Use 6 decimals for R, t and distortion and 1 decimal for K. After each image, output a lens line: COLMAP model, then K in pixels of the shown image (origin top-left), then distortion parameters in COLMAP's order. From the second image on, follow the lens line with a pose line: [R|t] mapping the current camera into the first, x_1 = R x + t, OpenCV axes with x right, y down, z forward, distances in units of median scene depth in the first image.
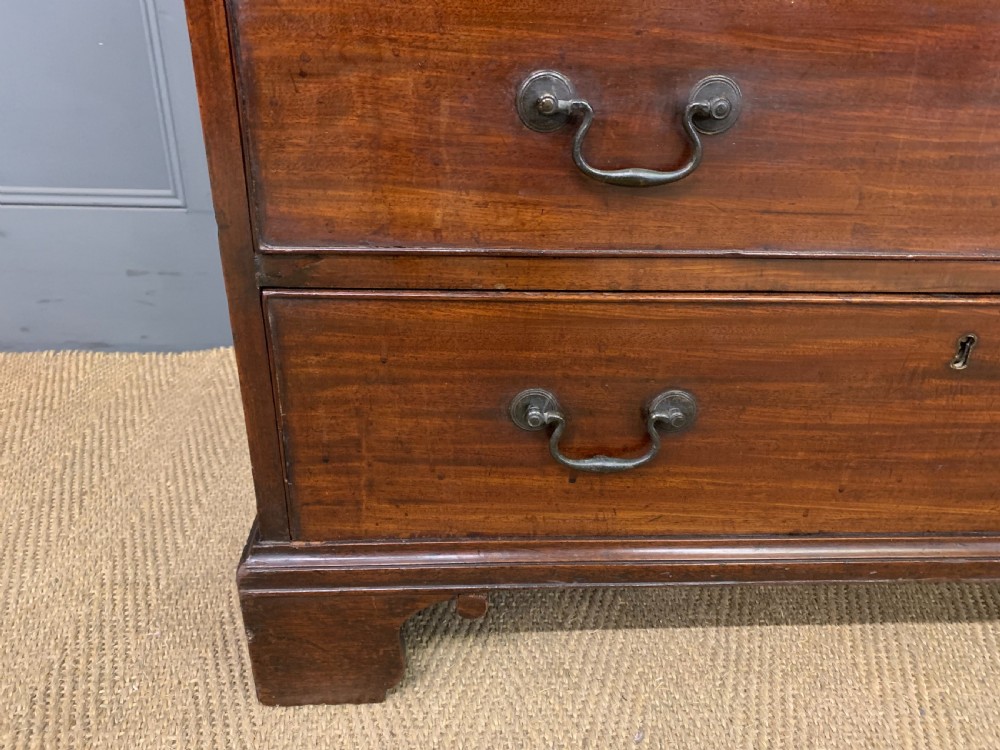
lens RADIAL K [[770.9, 0, 505.8], [0, 770.9, 371.6], [0, 0, 1]] dist [0.027049, -0.011418]
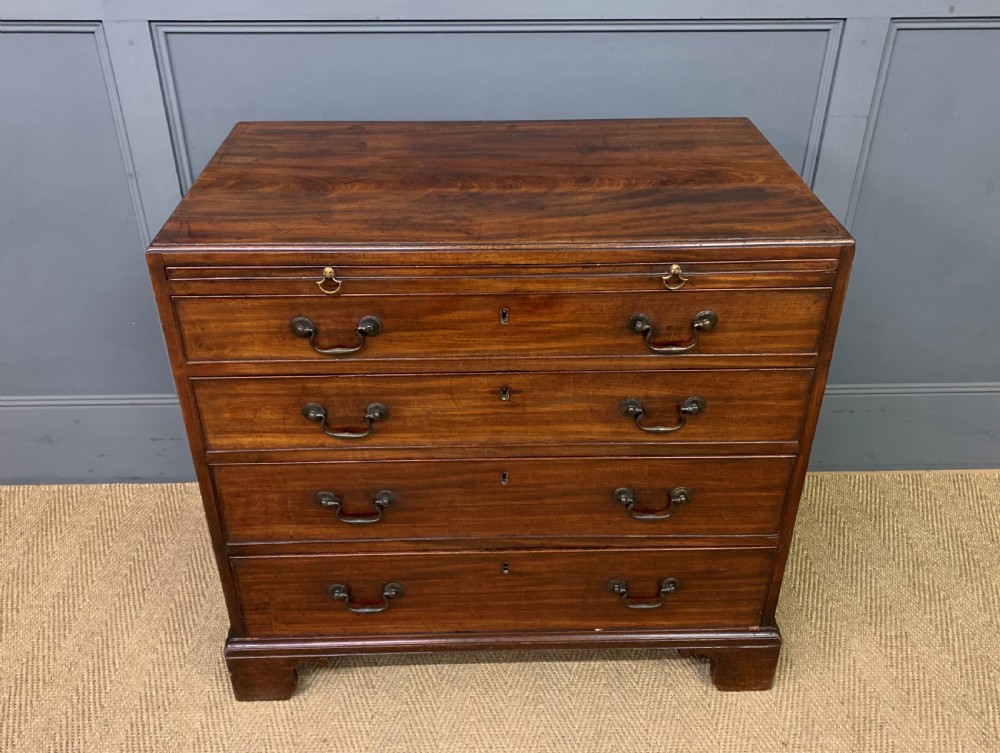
lens RADIAL K [[912.5, 0, 497.5], [0, 912.5, 377.0], [0, 0, 1]] dist [0.021896, 0.000000]
pose [[0.999090, -0.010929, -0.041227, 0.635657], [0.014915, 0.995110, 0.097638, -0.856455], [0.039959, -0.098164, 0.994368, -1.733637]]
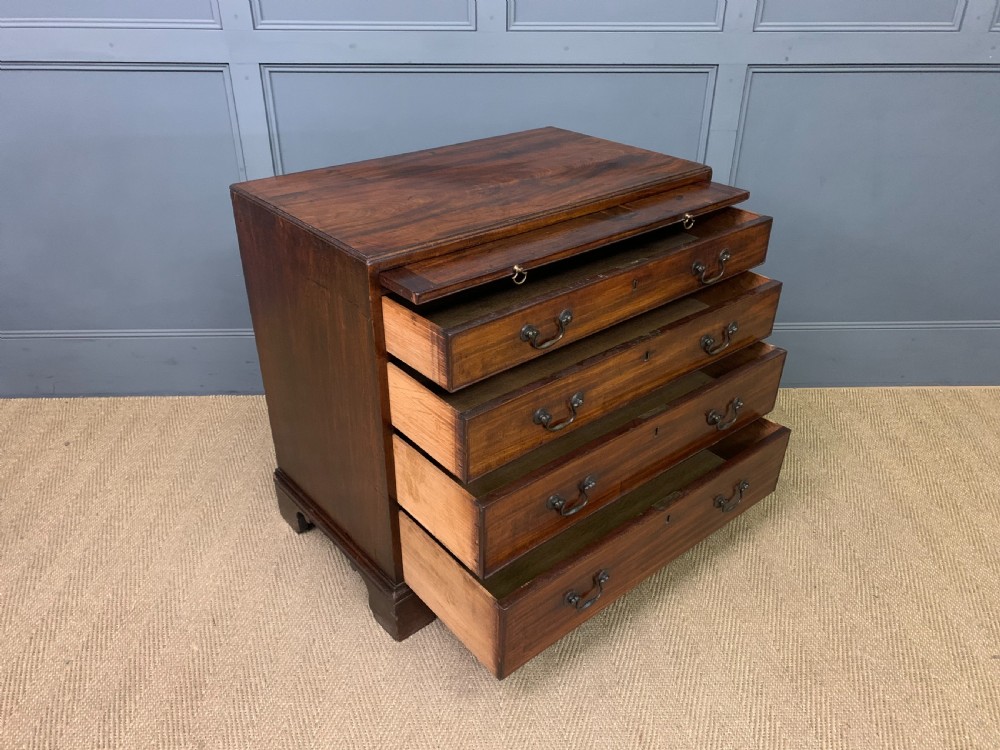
lens RADIAL K [[770.9, 0, 501.6], [0, 770.9, 371.6], [0, 0, 1]] dist [0.027049, -0.011418]
pose [[0.999453, -0.013218, -0.030310, 0.682169], [0.014690, 0.998698, 0.048851, -0.394421], [0.029625, -0.049270, 0.998346, -2.541294]]
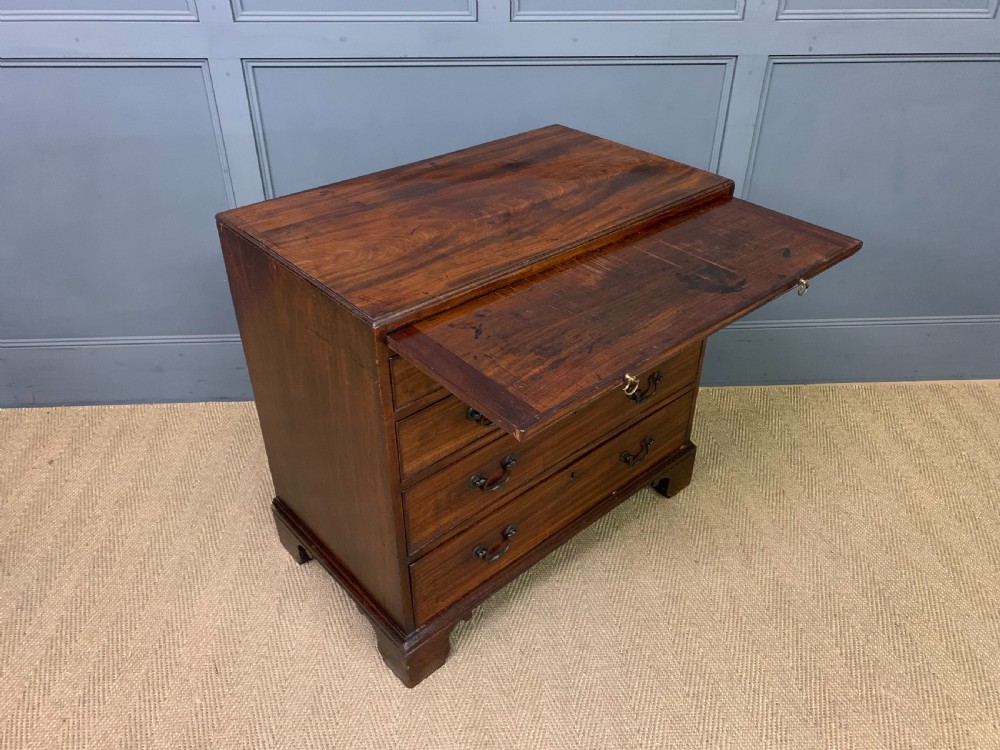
lens RADIAL K [[770.9, 0, 504.1], [0, 770.9, 366.2], [0, 0, 1]] dist [0.027049, -0.011418]
pose [[0.999656, -0.023758, -0.011125, 0.589980], [0.024938, 0.992219, 0.121978, -0.752829], [0.008141, -0.122213, 0.992470, -2.332316]]
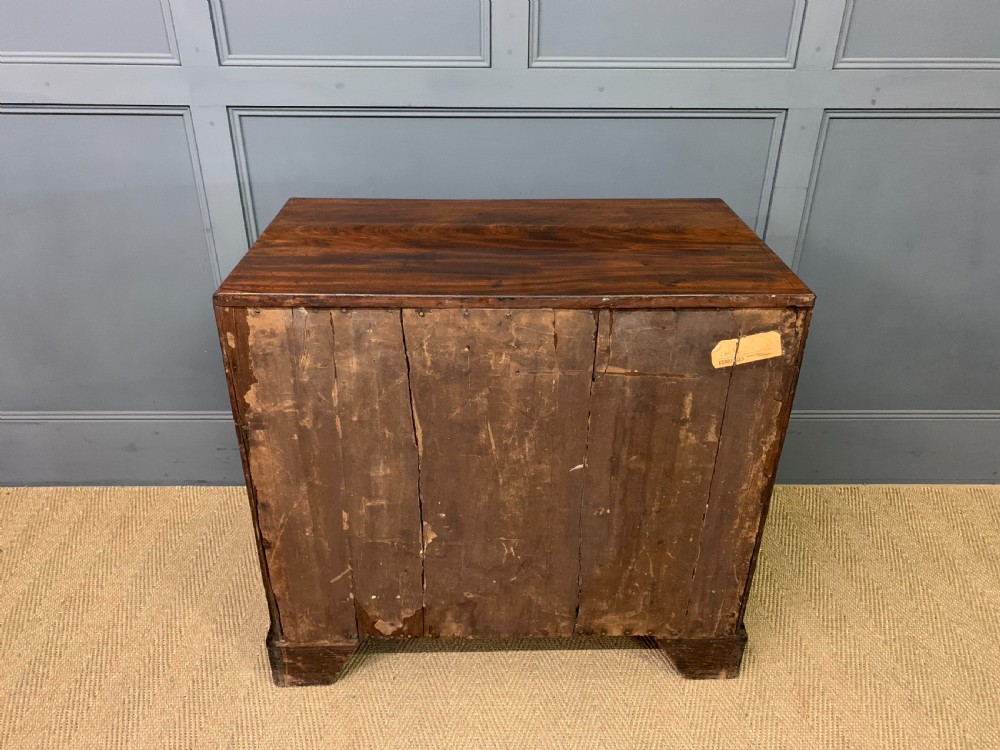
lens RADIAL K [[770.9, 0, 501.3], [0, 770.9, 378.0], [0, 0, 1]] dist [0.027049, -0.011418]
pose [[0.998633, -0.001775, -0.052239, 0.667284], [0.003894, 0.999172, 0.040494, -0.756994], [0.052124, -0.040642, 0.997813, -1.823037]]
